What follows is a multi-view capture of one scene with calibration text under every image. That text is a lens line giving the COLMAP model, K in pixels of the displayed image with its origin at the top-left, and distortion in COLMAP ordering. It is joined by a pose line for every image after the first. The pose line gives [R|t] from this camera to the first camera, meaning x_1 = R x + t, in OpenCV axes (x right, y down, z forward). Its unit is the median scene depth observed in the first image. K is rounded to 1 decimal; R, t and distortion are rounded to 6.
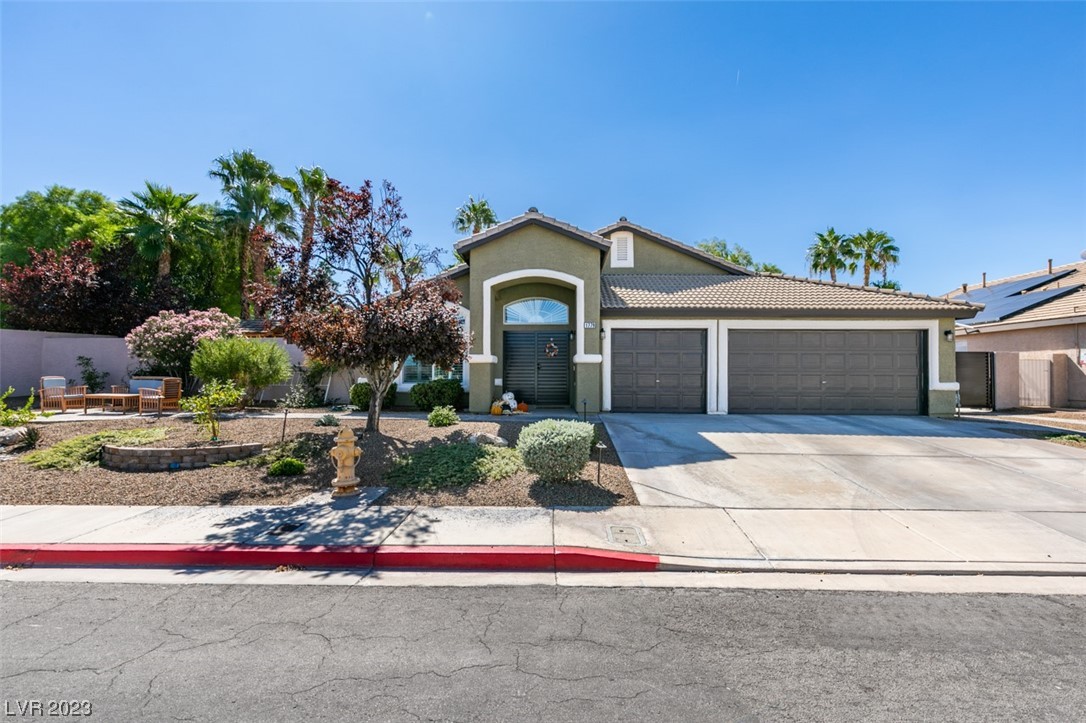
lens RADIAL K [[484.4, 0, 554.6], [0, 484.4, 363.2], [0, 0, 1]] dist [0.001754, -0.000715]
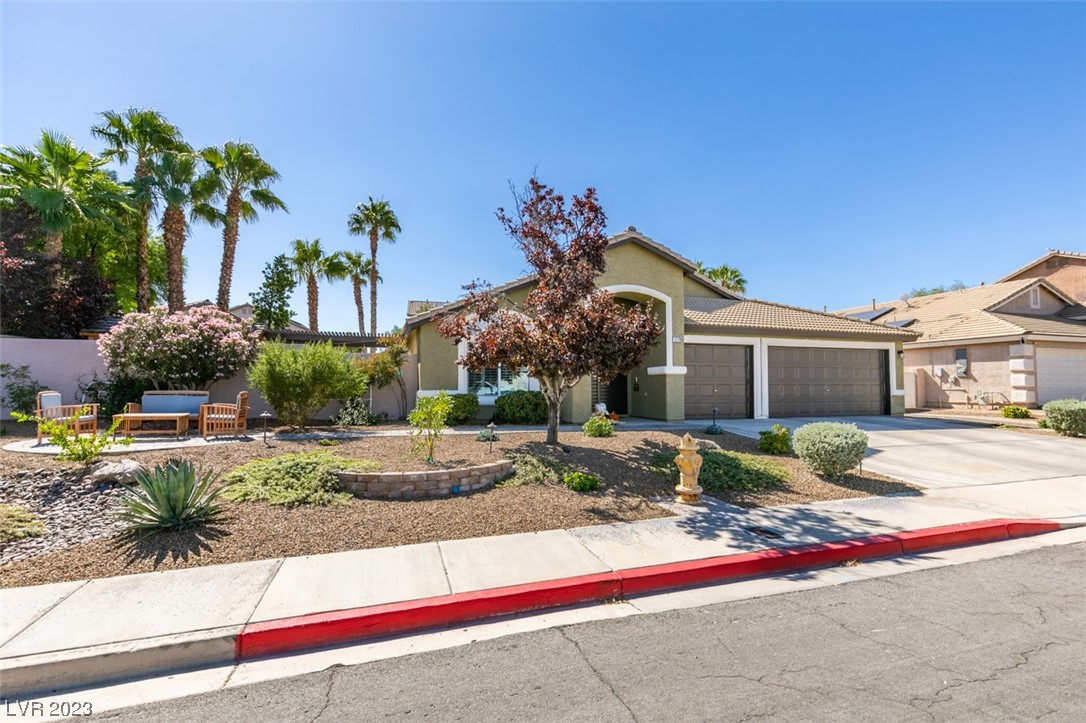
lens RADIAL K [[484.4, 0, 538.6], [0, 484.4, 368.2], [0, 0, 1]] dist [0.001754, -0.000715]
pose [[0.943188, 0.006550, 0.332195, -0.558876], [-0.000987, 0.999856, -0.016913, 0.004200], [-0.332258, 0.015625, 0.943059, 0.076036]]
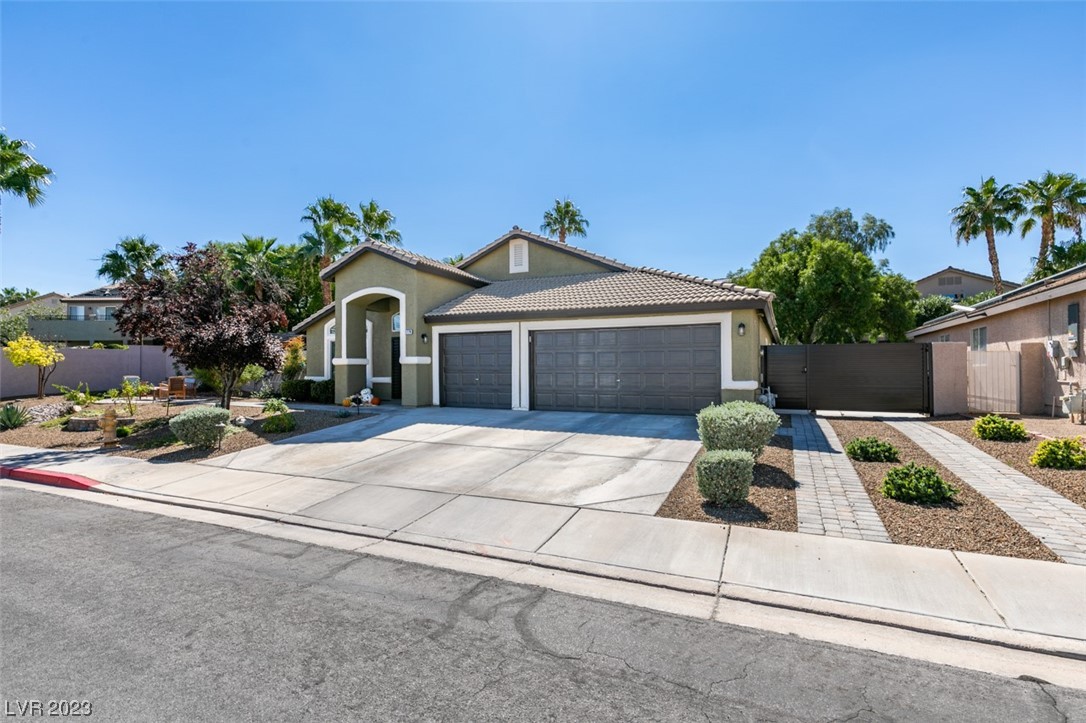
lens RADIAL K [[509.9, 0, 548.5], [0, 509.9, 364.2], [0, 0, 1]] dist [0.008290, 0.000021]
pose [[0.926394, -0.012847, -0.376336, 0.820131], [0.014699, 0.999890, 0.002051, 0.001911], [0.376269, -0.007432, 0.926481, -0.017230]]
